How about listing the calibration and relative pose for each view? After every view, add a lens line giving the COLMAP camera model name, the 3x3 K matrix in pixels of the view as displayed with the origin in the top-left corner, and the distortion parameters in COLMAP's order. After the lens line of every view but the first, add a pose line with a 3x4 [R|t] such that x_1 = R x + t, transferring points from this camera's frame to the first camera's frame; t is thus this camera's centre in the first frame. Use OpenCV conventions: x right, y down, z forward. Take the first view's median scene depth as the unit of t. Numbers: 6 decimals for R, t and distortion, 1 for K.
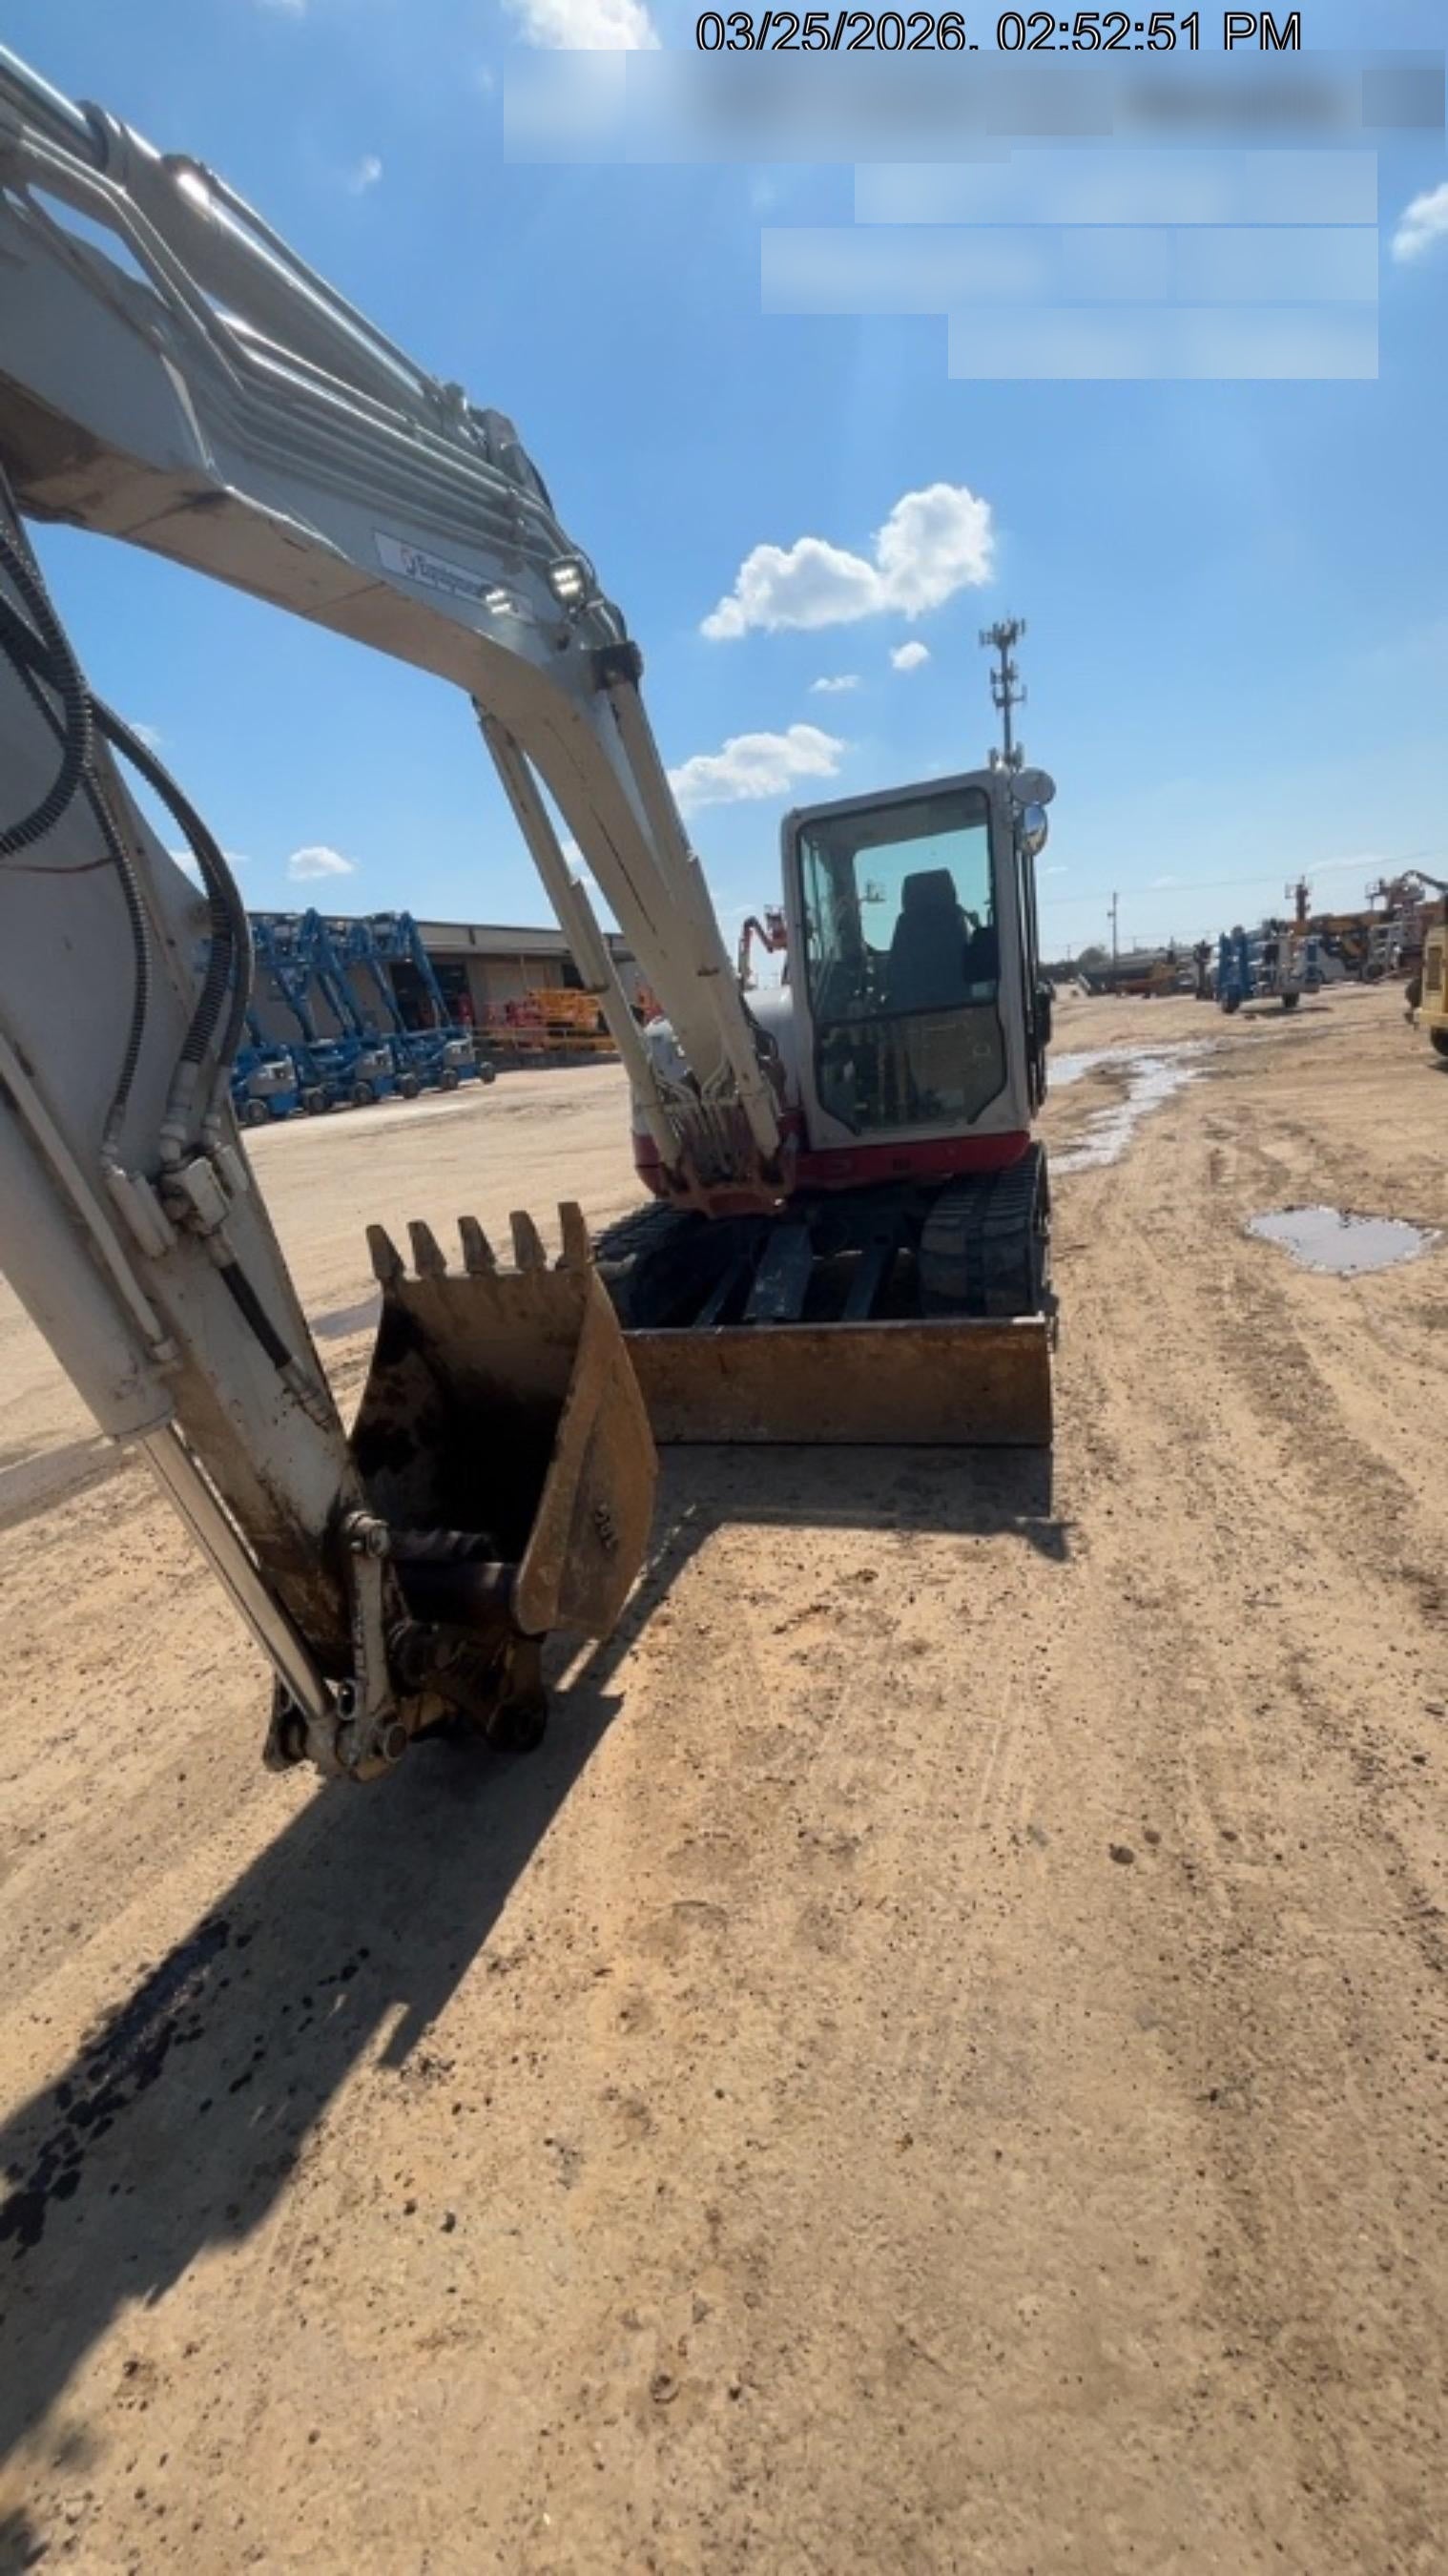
lens RADIAL K [[988.5, 0, 732.8], [0, 988.5, 1282.3], [0, 0, 1]] dist [-0.000223, -0.000021]
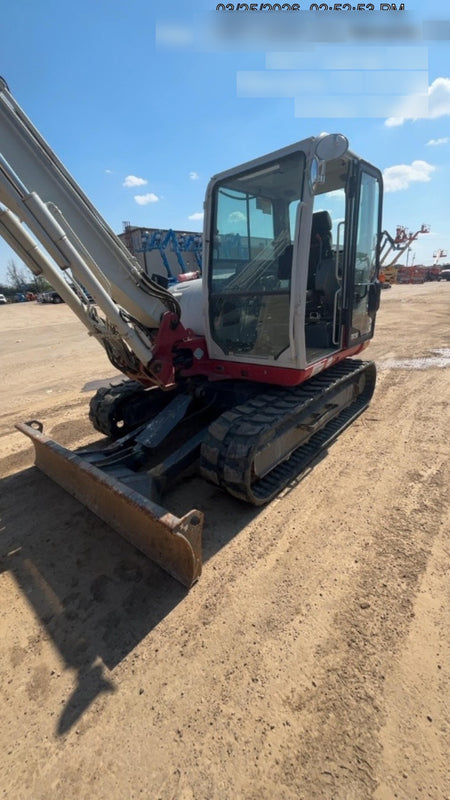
lens RADIAL K [[307.0, 0, 227.7], [0, 307.0, 398.2], [0, 0, 1]] dist [-0.000223, -0.000021]
pose [[0.922570, 0.194572, -0.333175, 0.379383], [-0.148930, 0.976192, 0.157700, -0.175400], [0.355927, -0.095870, 0.929583, 0.462213]]
